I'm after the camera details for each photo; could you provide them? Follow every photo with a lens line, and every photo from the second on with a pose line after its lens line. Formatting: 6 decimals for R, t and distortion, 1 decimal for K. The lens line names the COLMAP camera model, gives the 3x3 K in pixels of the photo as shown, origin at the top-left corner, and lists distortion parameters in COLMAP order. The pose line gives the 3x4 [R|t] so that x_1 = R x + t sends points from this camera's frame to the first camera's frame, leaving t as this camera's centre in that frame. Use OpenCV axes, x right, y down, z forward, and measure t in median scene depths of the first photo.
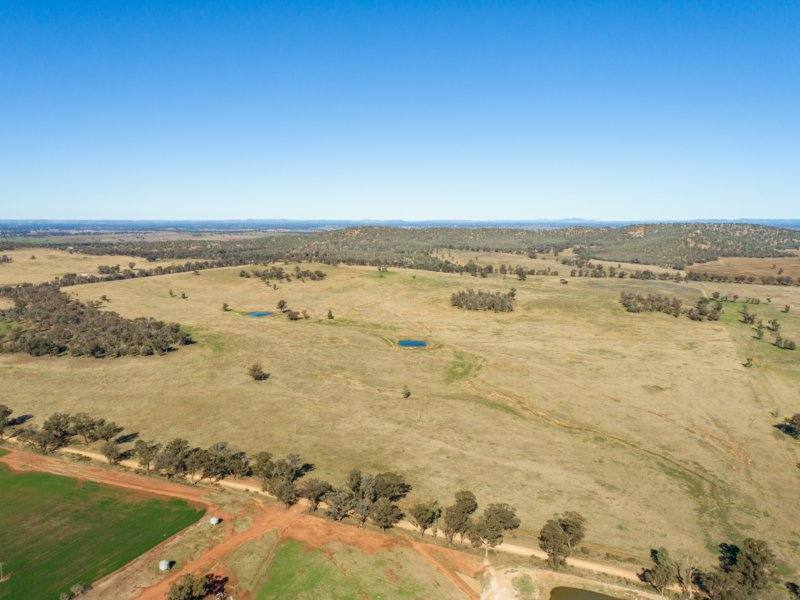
lens RADIAL K [[610.4, 0, 400.0], [0, 610.4, 300.0], [0, 0, 1]] dist [-0.007807, 0.016131]
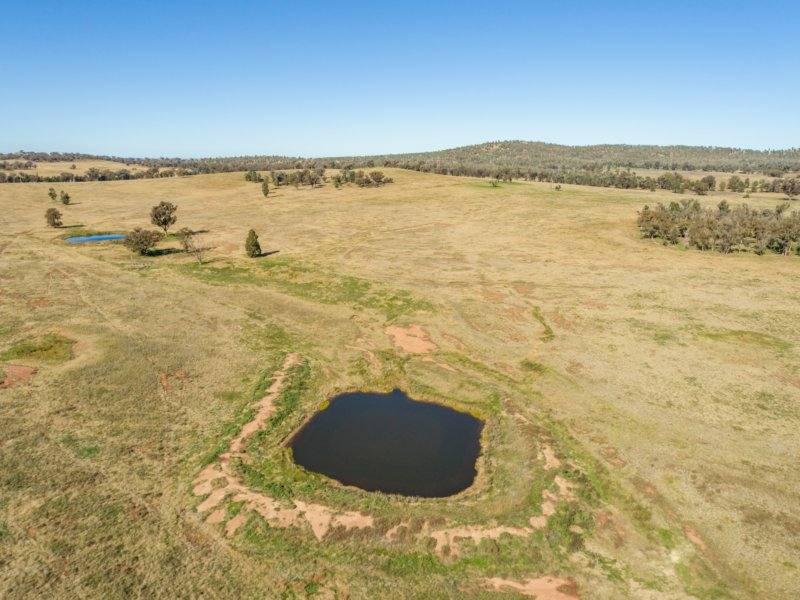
lens RADIAL K [[610.4, 0, 400.0], [0, 610.4, 300.0], [0, 0, 1]] dist [-0.007807, 0.016131]
pose [[0.964943, 0.063249, -0.254724, 0.032487], [-0.039923, 0.994607, 0.095729, 0.012908], [0.259405, -0.082204, 0.962264, 0.473319]]
